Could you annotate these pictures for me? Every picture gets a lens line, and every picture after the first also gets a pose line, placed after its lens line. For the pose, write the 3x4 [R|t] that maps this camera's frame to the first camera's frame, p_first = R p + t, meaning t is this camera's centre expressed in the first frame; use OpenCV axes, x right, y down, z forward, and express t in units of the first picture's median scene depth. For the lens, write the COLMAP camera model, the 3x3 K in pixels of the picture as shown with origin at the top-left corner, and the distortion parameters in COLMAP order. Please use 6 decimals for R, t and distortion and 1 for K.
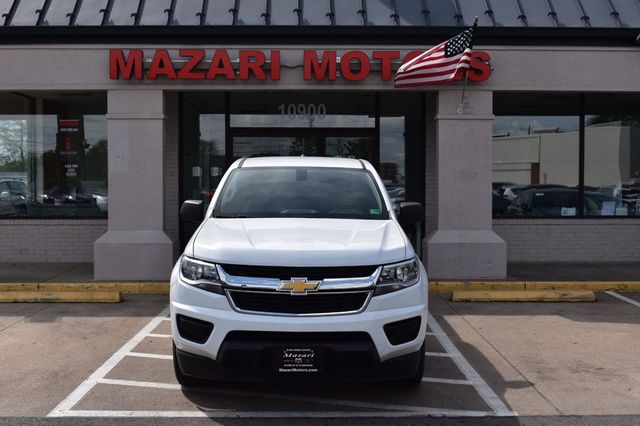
lens RADIAL K [[814.6, 0, 320.0], [0, 814.6, 213.0], [0, 0, 1]] dist [-0.032001, -0.030454]
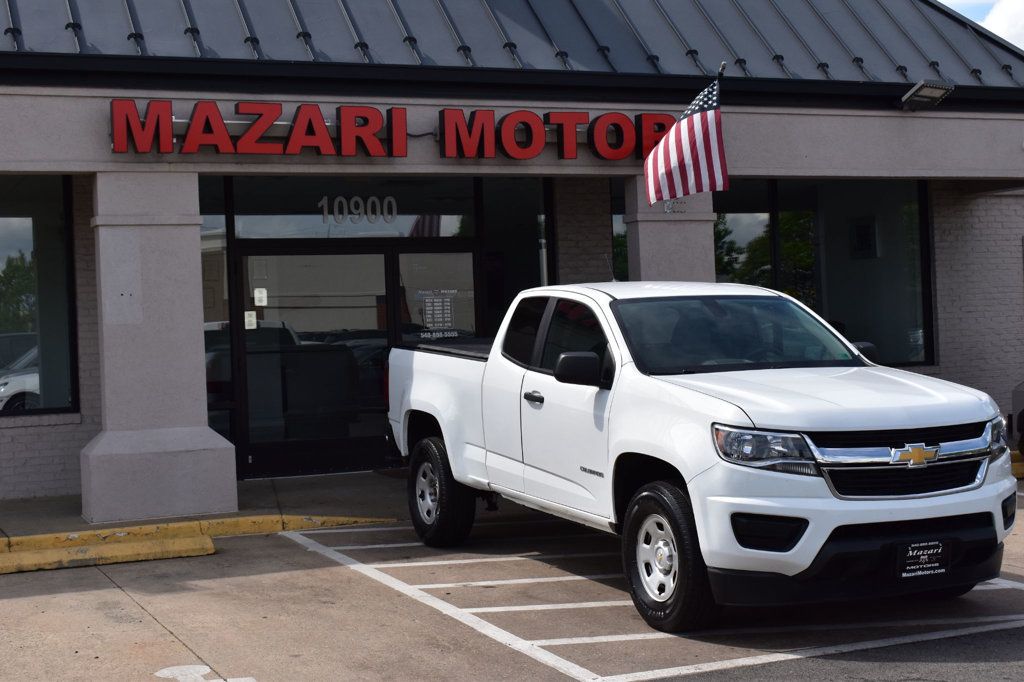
lens RADIAL K [[1557.0, 0, 512.0], [0, 1557.0, 341.0], [0, 0, 1]] dist [-0.019050, -0.064042]
pose [[0.918284, -0.038781, 0.394018, -0.426825], [0.053553, 0.998212, -0.026561, 0.003329], [-0.392283, 0.045491, 0.918719, -0.057505]]
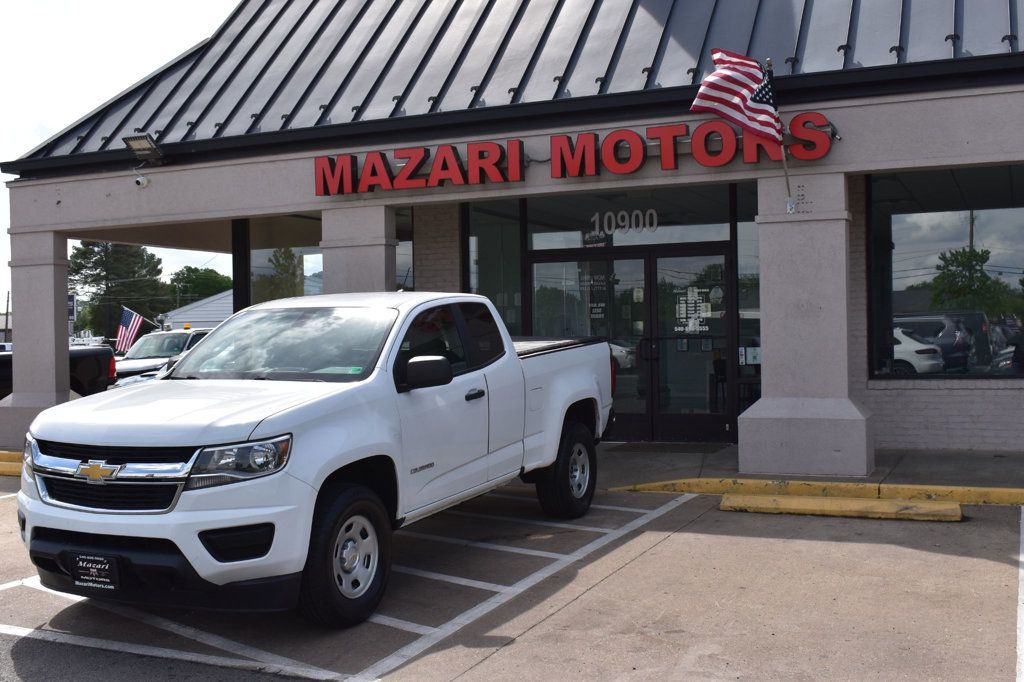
lens RADIAL K [[1159.0, 0, 512.0], [0, 1159.0, 341.0], [0, 0, 1]] dist [-0.061505, -0.015861]
pose [[0.901214, -0.013986, -0.433149, 0.371209], [0.003175, 0.999665, -0.025674, -0.000673], [0.433363, 0.021762, 0.900956, 0.105332]]
